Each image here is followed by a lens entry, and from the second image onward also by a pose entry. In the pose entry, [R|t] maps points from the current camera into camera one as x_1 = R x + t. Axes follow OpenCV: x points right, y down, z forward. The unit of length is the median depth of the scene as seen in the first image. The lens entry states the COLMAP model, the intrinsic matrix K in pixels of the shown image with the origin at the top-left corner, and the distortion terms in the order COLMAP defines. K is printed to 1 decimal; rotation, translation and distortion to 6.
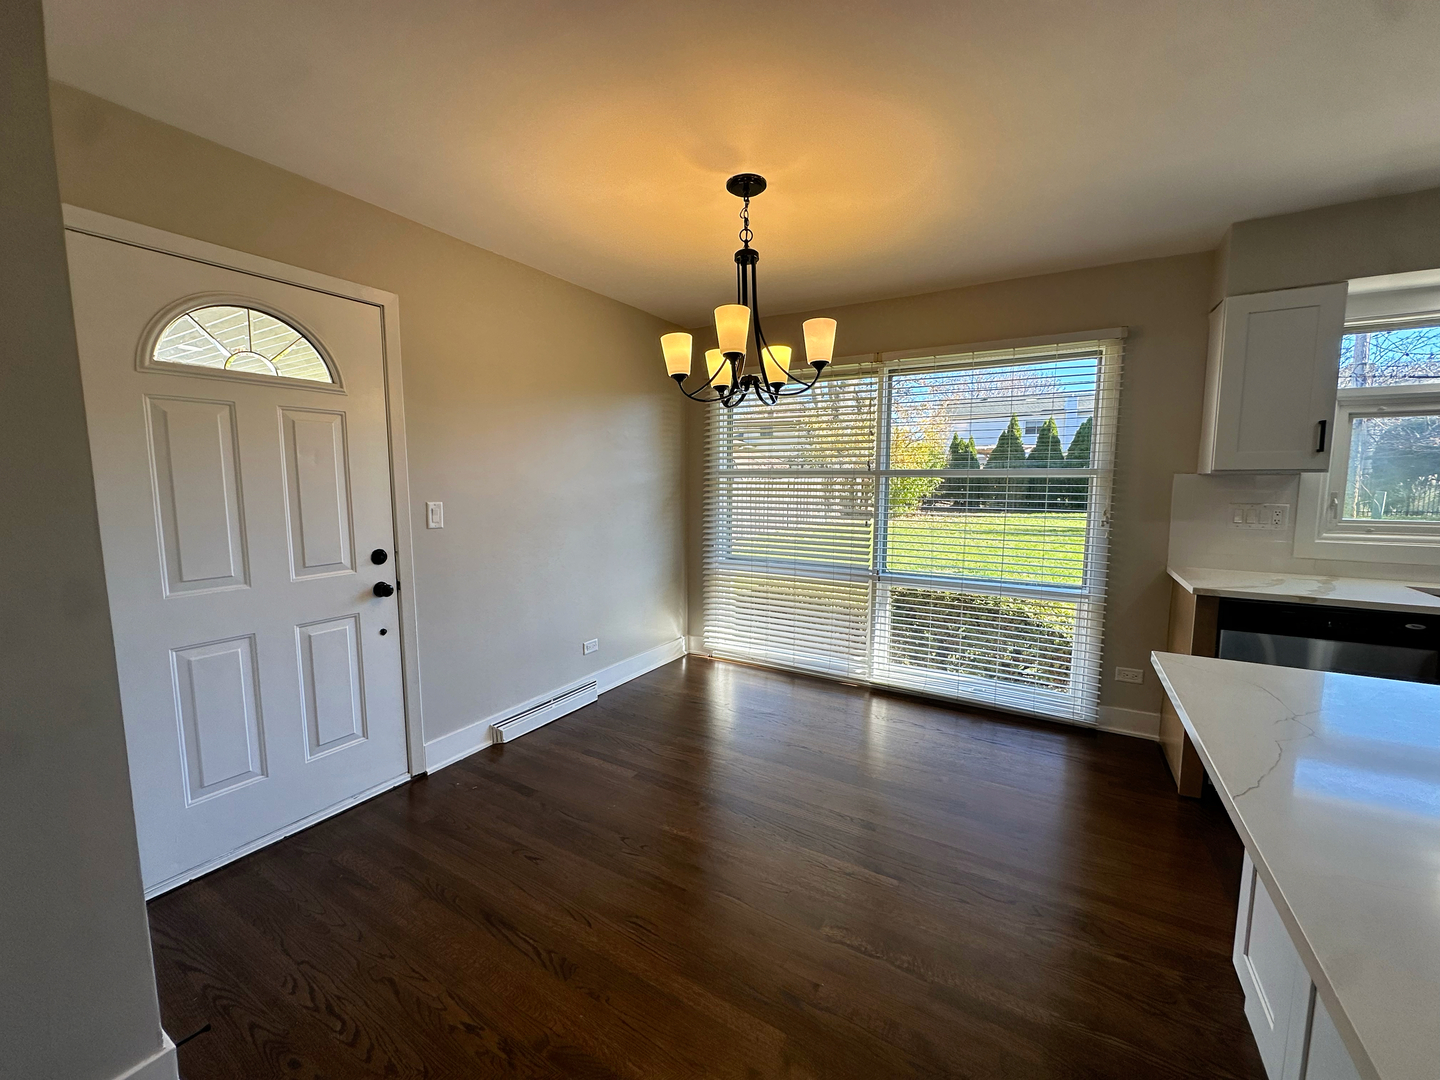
lens RADIAL K [[575.2, 0, 720.0], [0, 575.2, 540.0], [0, 0, 1]] dist [0.000000, -0.000056]
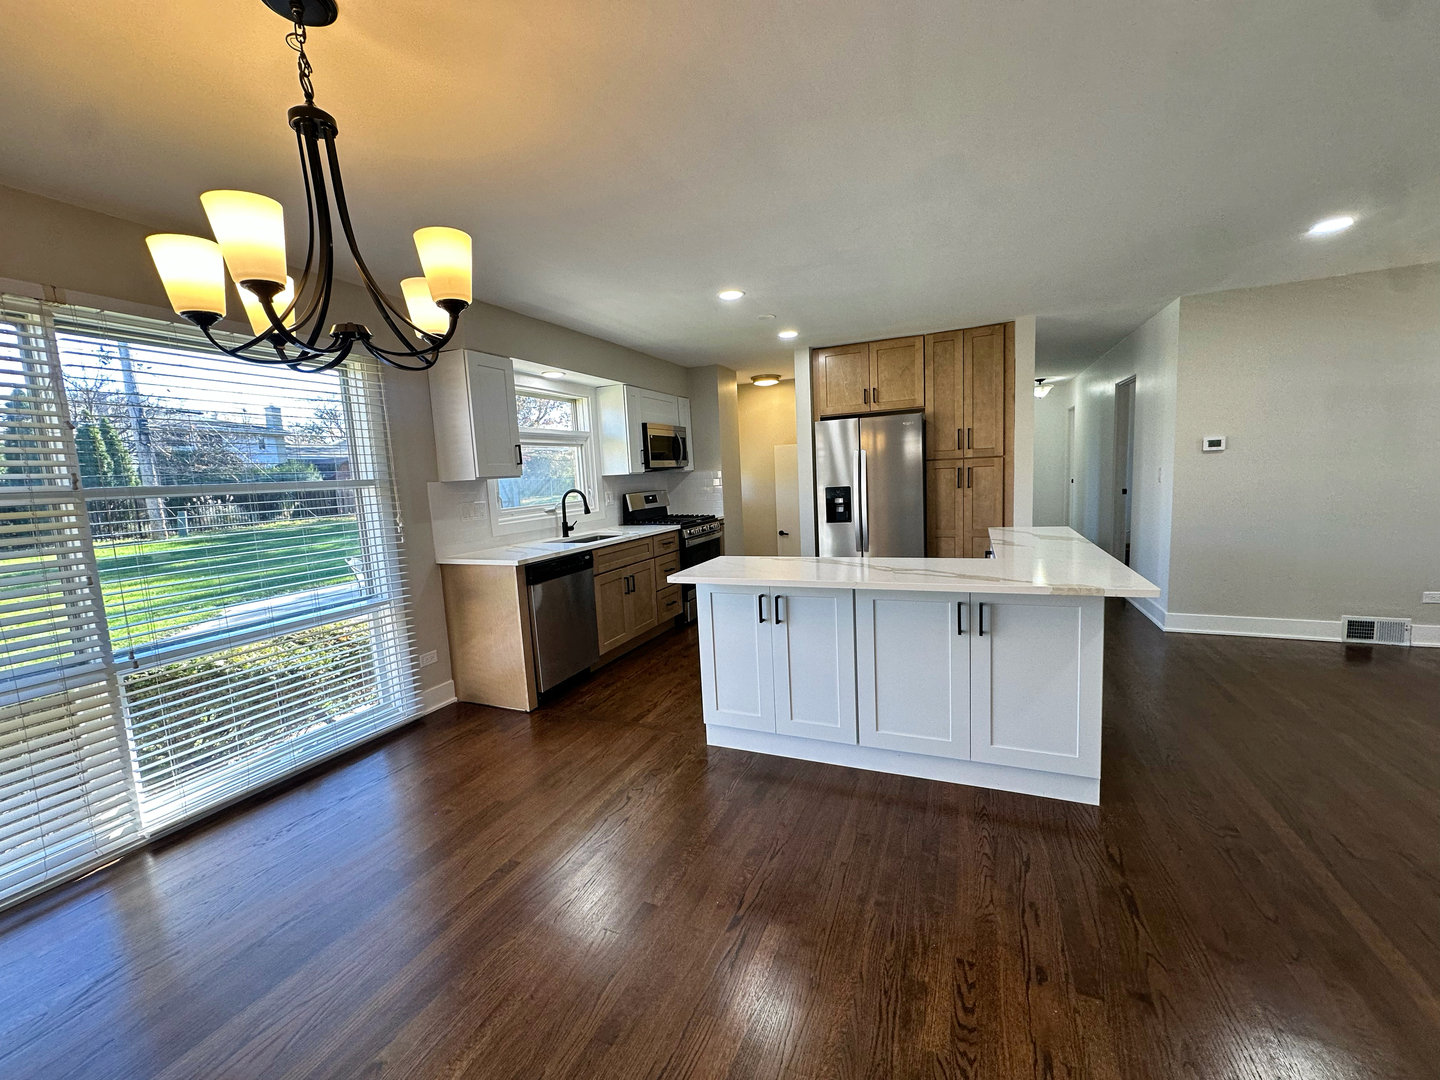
lens RADIAL K [[568.3, 0, 723.9], [0, 568.3, 539.4], [0, 0, 1]] dist [0.000680, 0.000206]
pose [[-0.124430, -0.108920, 0.986232, -0.416741], [0.157711, 0.979150, 0.128036, -0.045266], [-0.979614, 0.171471, -0.104658, 0.460106]]
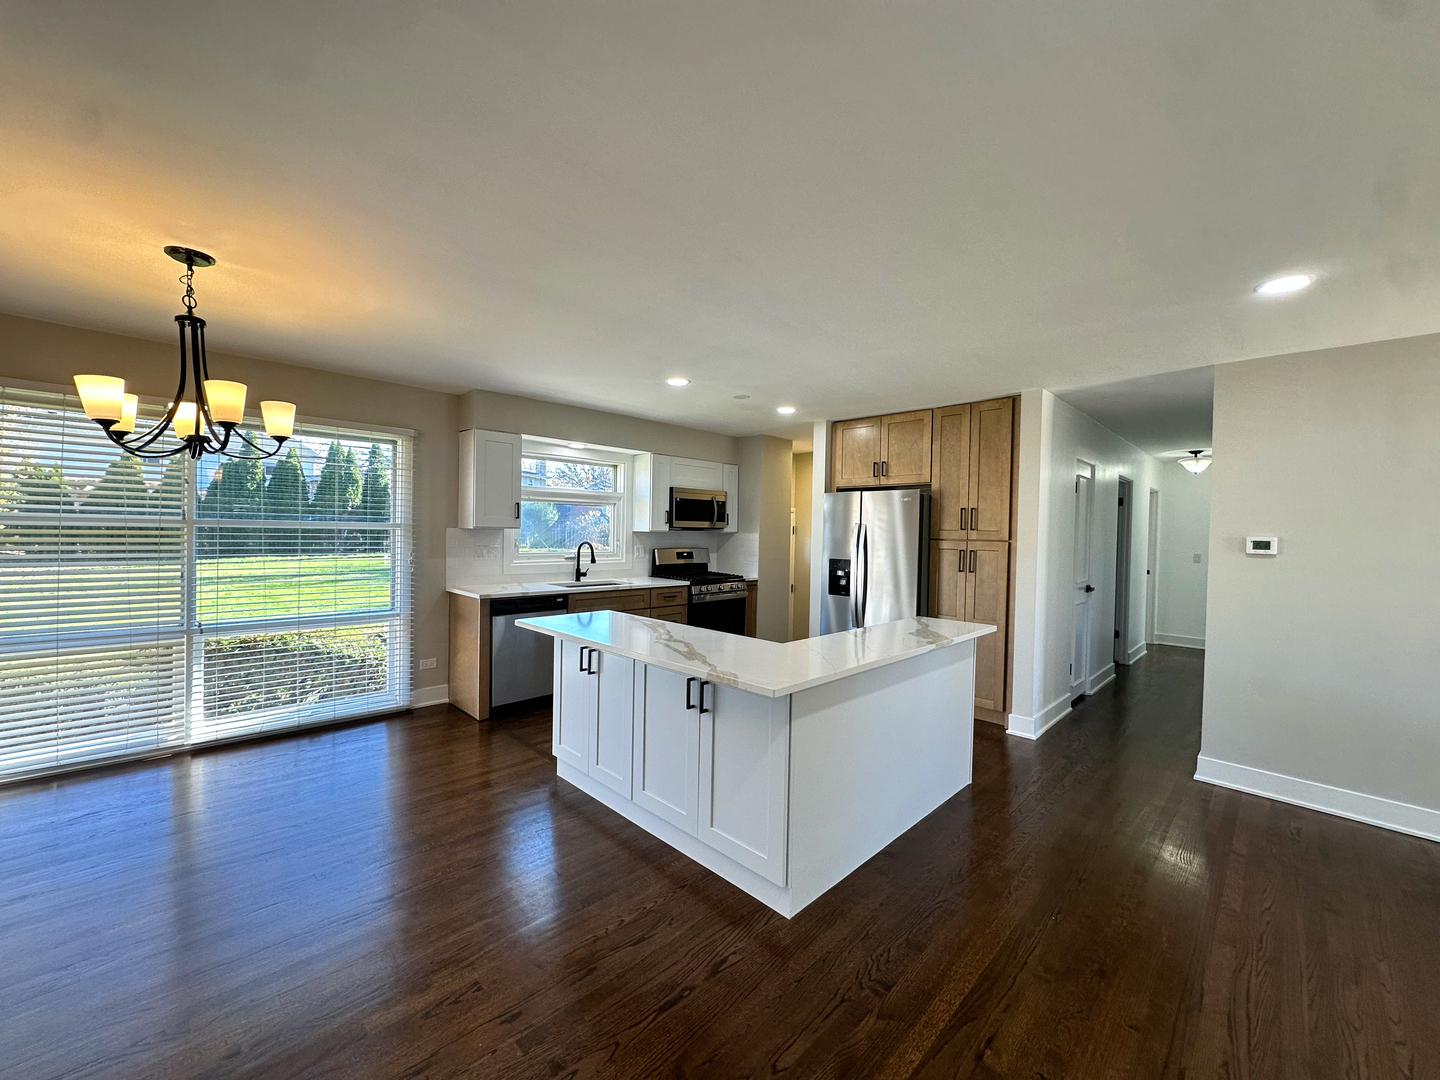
lens RADIAL K [[568.3, 0, 723.9], [0, 568.3, 539.4], [0, 0, 1]] dist [0.000680, 0.000206]
pose [[0.247275, -0.009373, 0.968900, -0.466351], [0.085627, 0.996252, -0.012216, 0.000651], [-0.965155, 0.085985, 0.247151, -0.105659]]
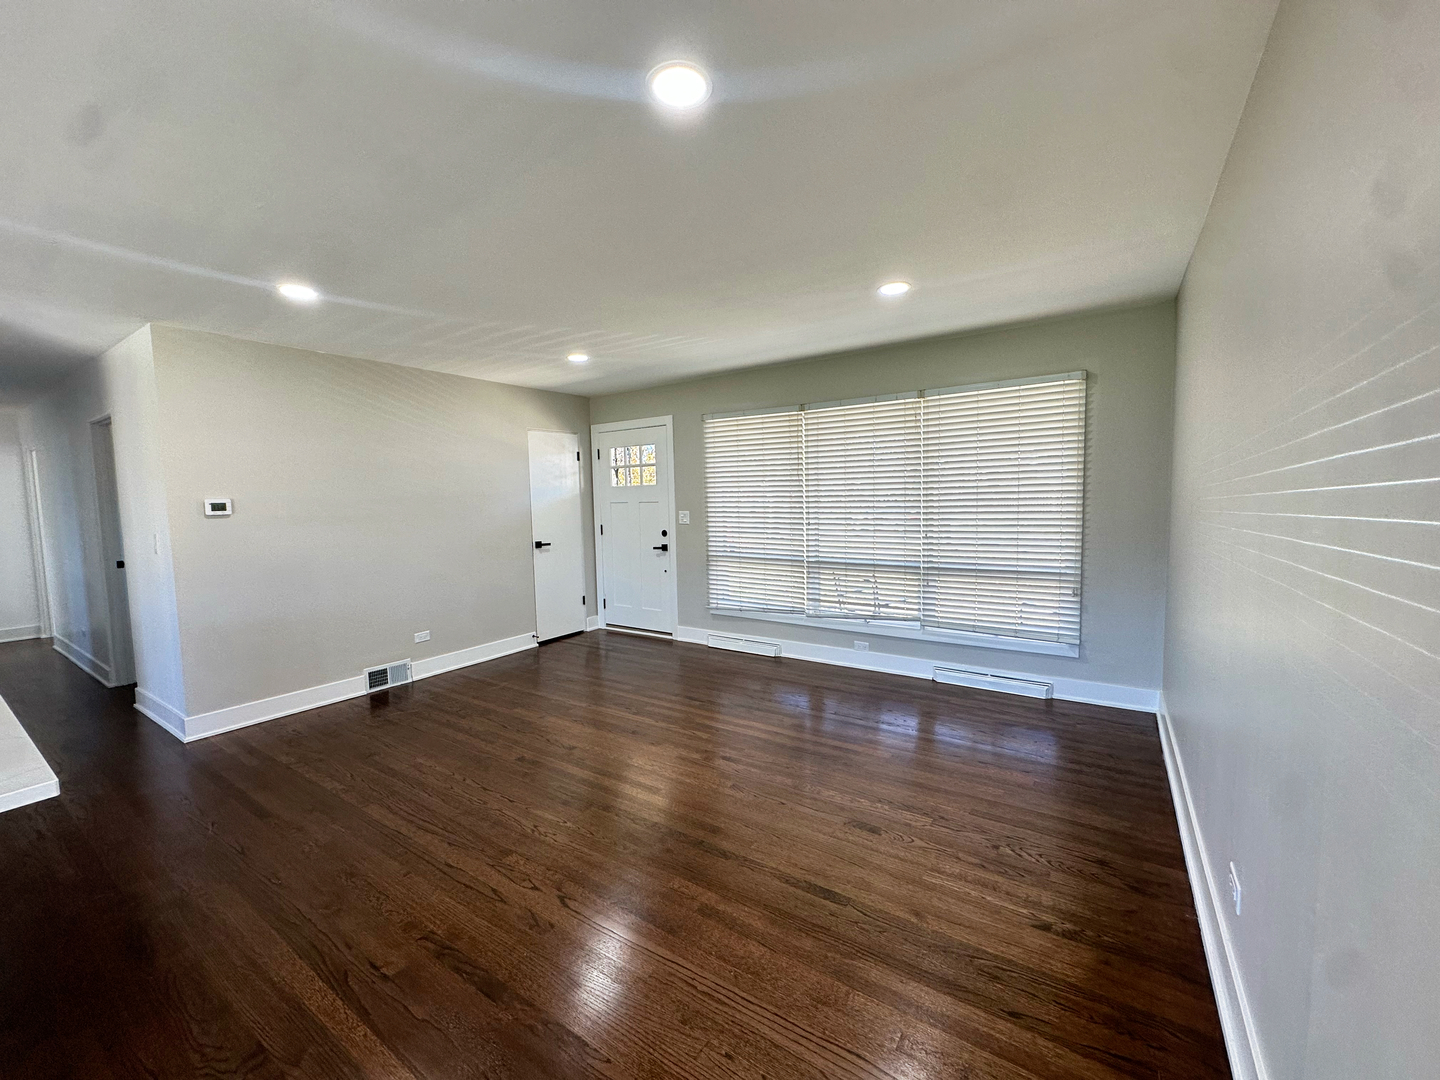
lens RADIAL K [[568.3, 0, 723.9], [0, 568.3, 539.4], [0, 0, 1]] dist [0.000680, 0.000206]
pose [[-0.998350, 0.015081, 0.055410, -0.304968], [0.025126, 0.982353, 0.185343, -0.036316], [-0.051637, 0.186429, -0.981110, 0.252390]]
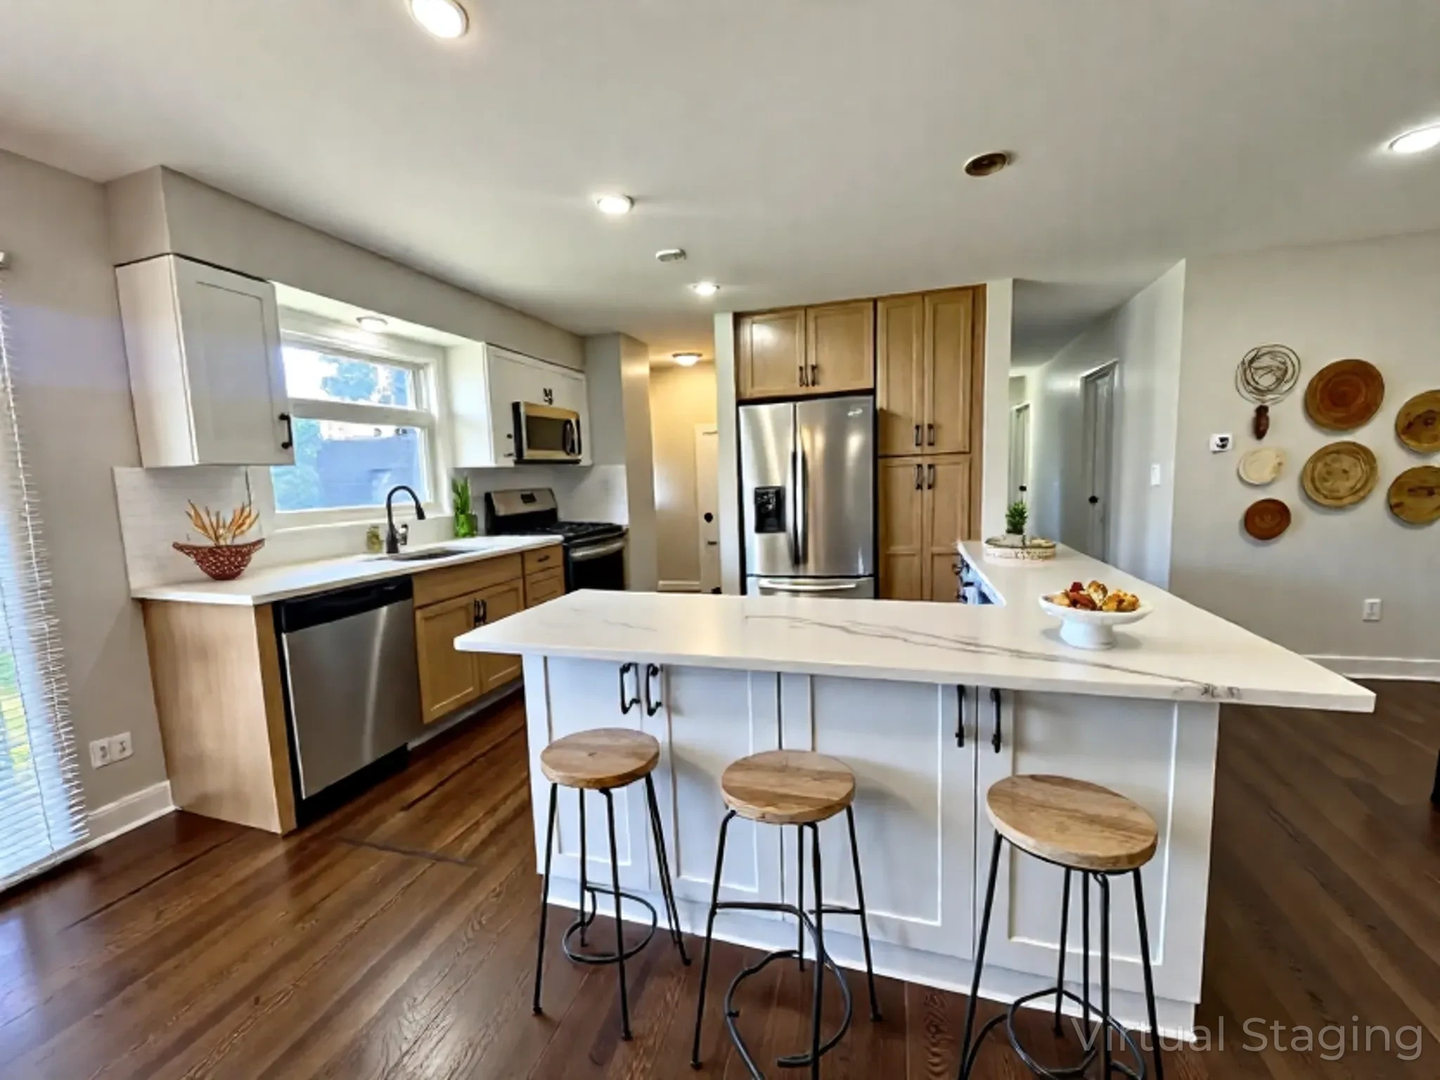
lens RADIAL K [[585.8, 0, 716.9], [0, 585.8, 537.1], [0, 0, 1]] dist [-0.000405, -0.000067]
pose [[-0.222337, -0.098721, 0.969959, -0.122813], [0.138346, 0.981599, 0.131618, -0.015901], [-0.965104, 0.163454, -0.204588, 0.349616]]
